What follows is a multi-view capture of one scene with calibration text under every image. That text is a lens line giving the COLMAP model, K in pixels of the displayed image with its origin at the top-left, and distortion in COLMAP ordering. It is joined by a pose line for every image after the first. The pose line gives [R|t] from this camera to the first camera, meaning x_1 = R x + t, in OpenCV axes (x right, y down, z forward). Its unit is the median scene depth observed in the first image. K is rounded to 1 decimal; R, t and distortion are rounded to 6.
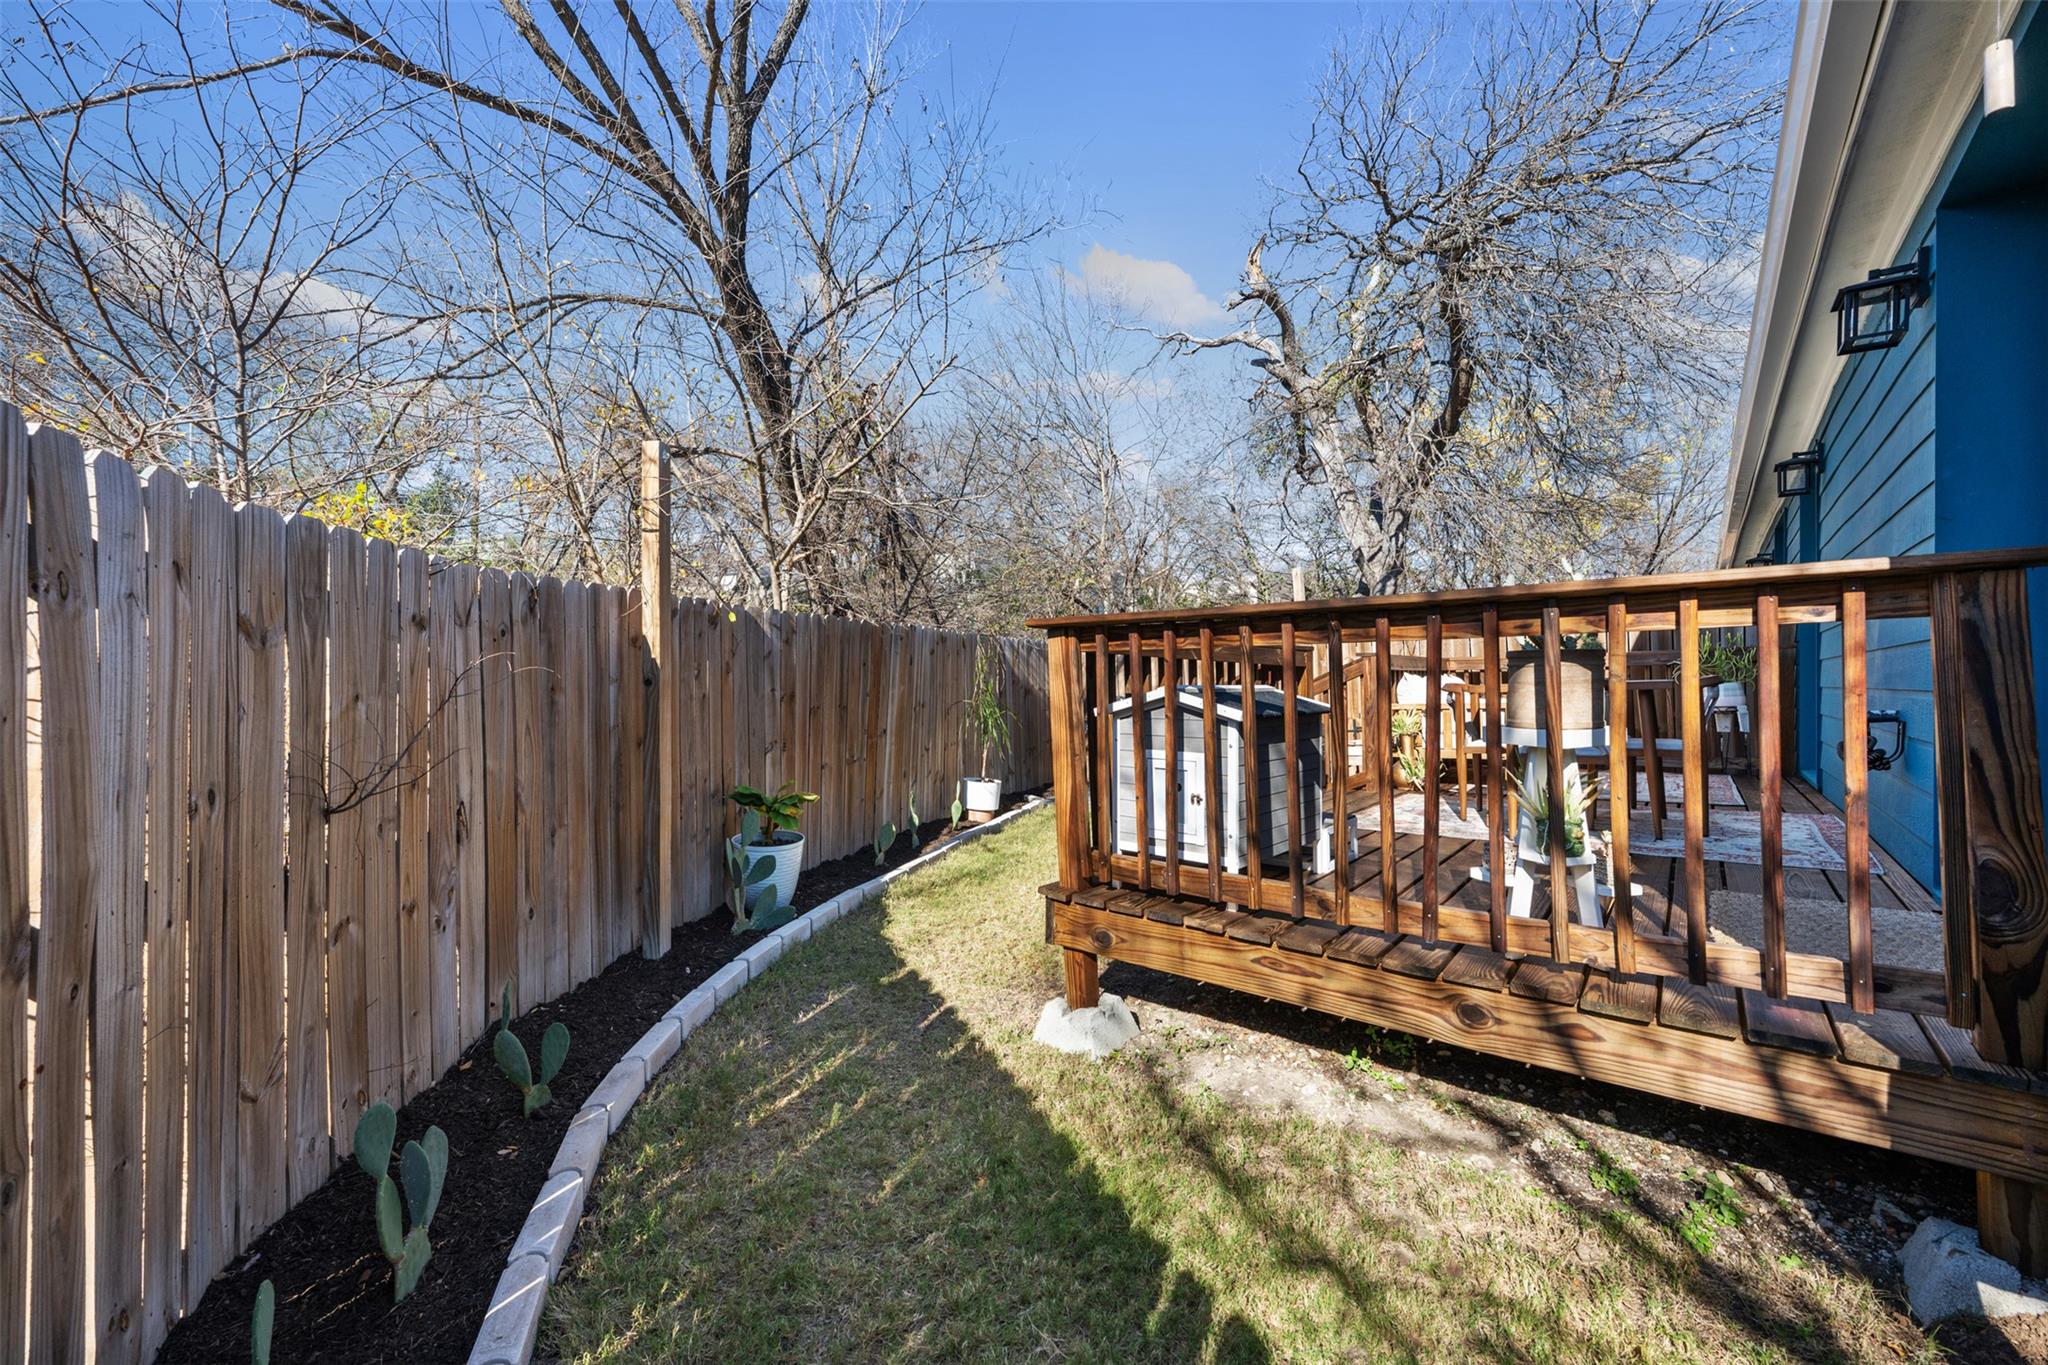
lens RADIAL K [[822.9, 0, 1023.0], [0, 822.9, 695.4], [0, 0, 1]] dist [0.000141, 0.000024]
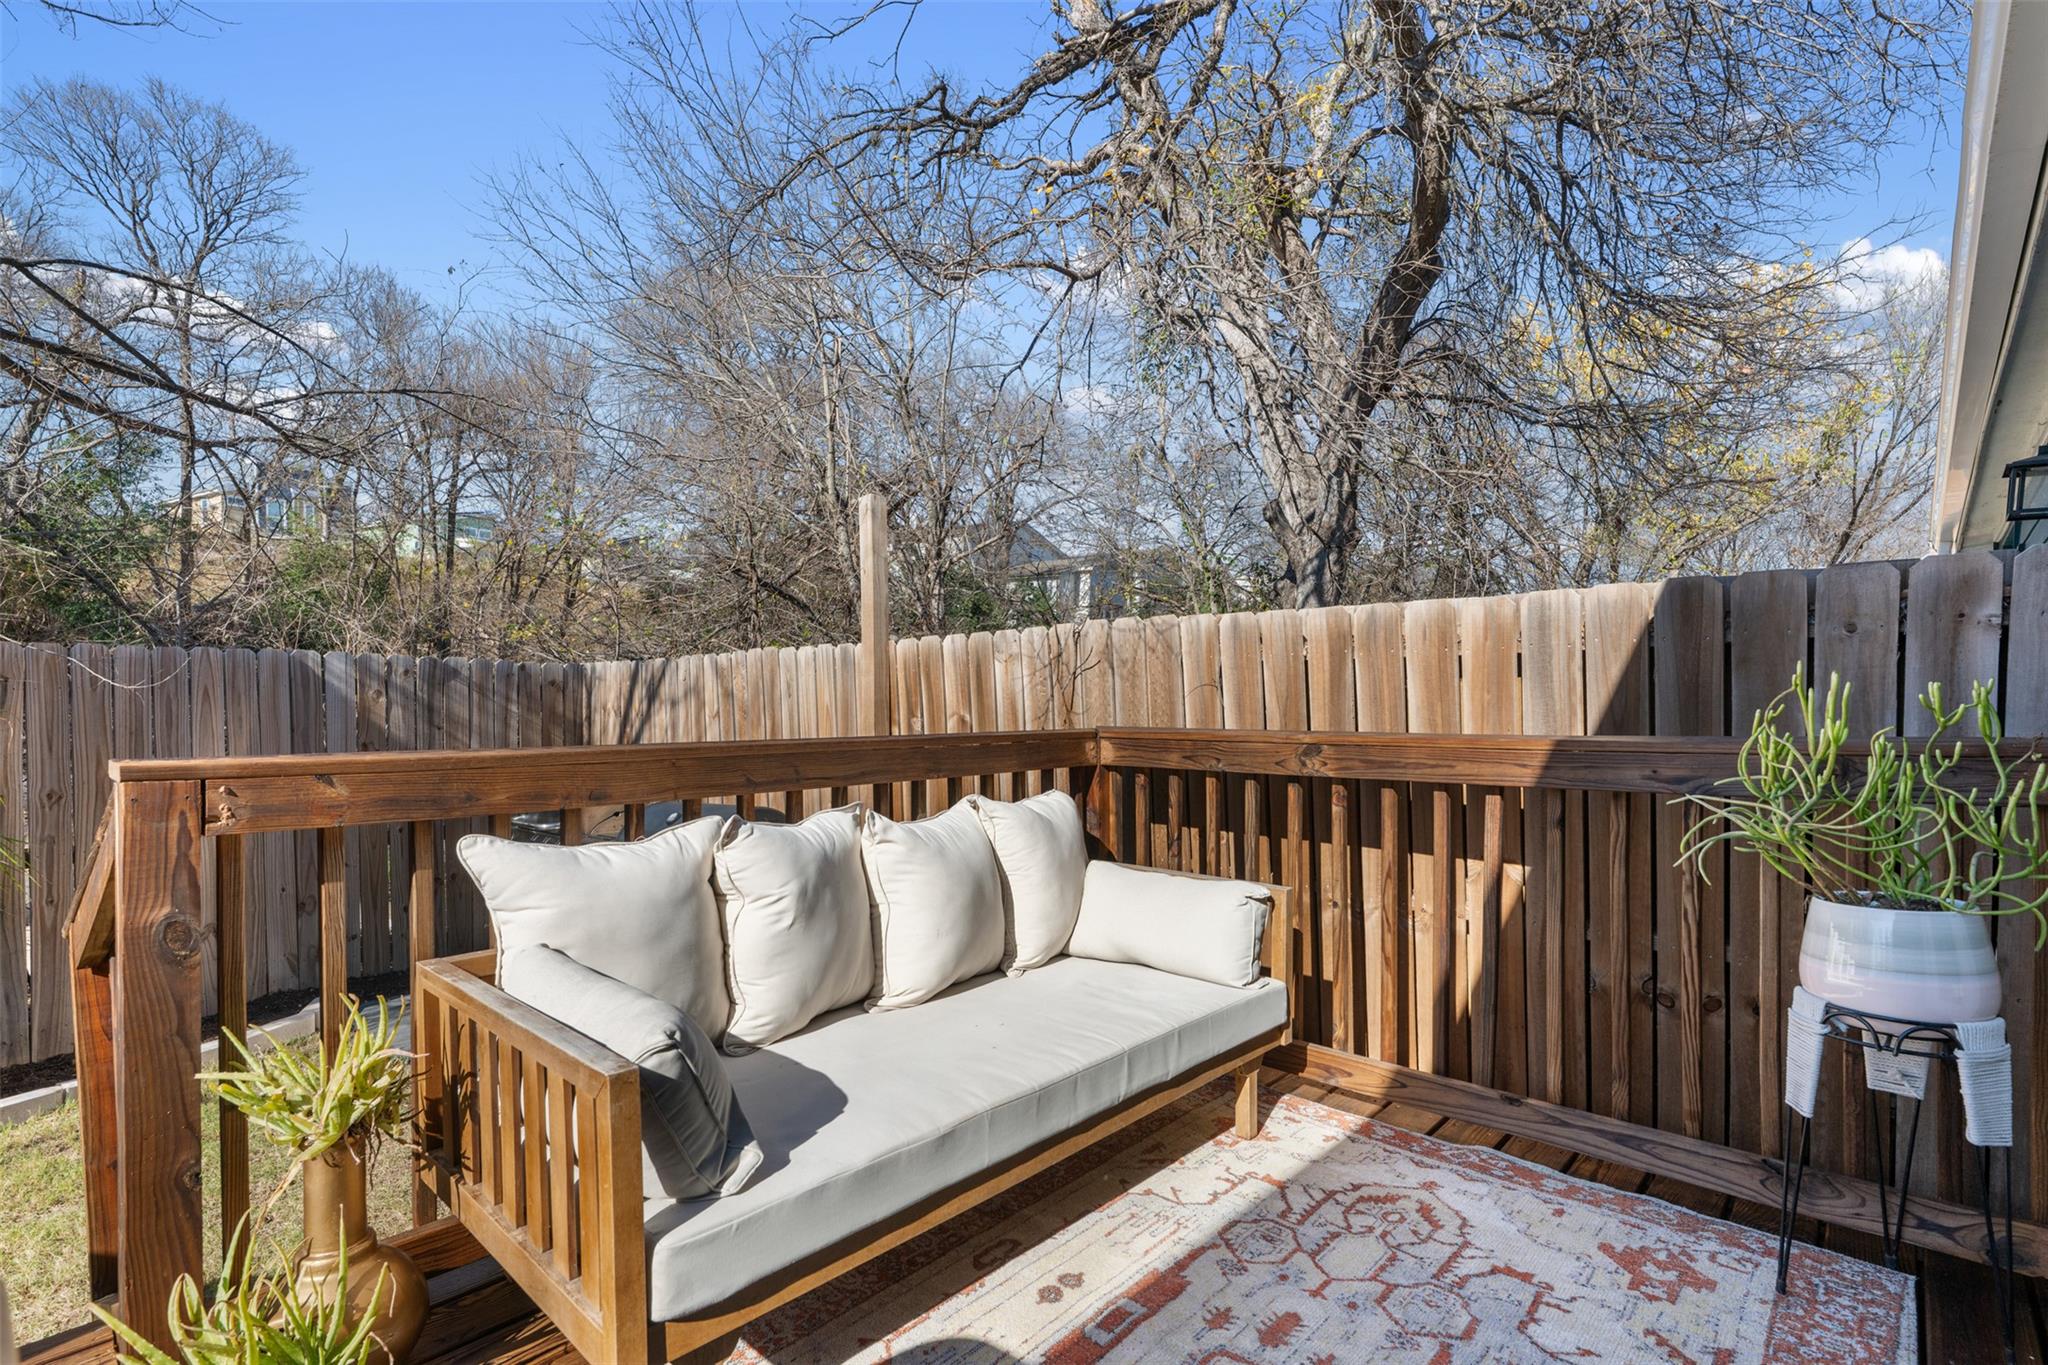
lens RADIAL K [[950.7, 0, 1026.9], [0, 950.7, 736.1], [0, 0, 1]] dist [-0.001045, -0.000213]
pose [[0.997732, 0.015494, -0.065507, 0.373289], [-0.013762, 0.999546, 0.026799, -0.038283], [0.065892, -0.025837, 0.997492, 0.431283]]
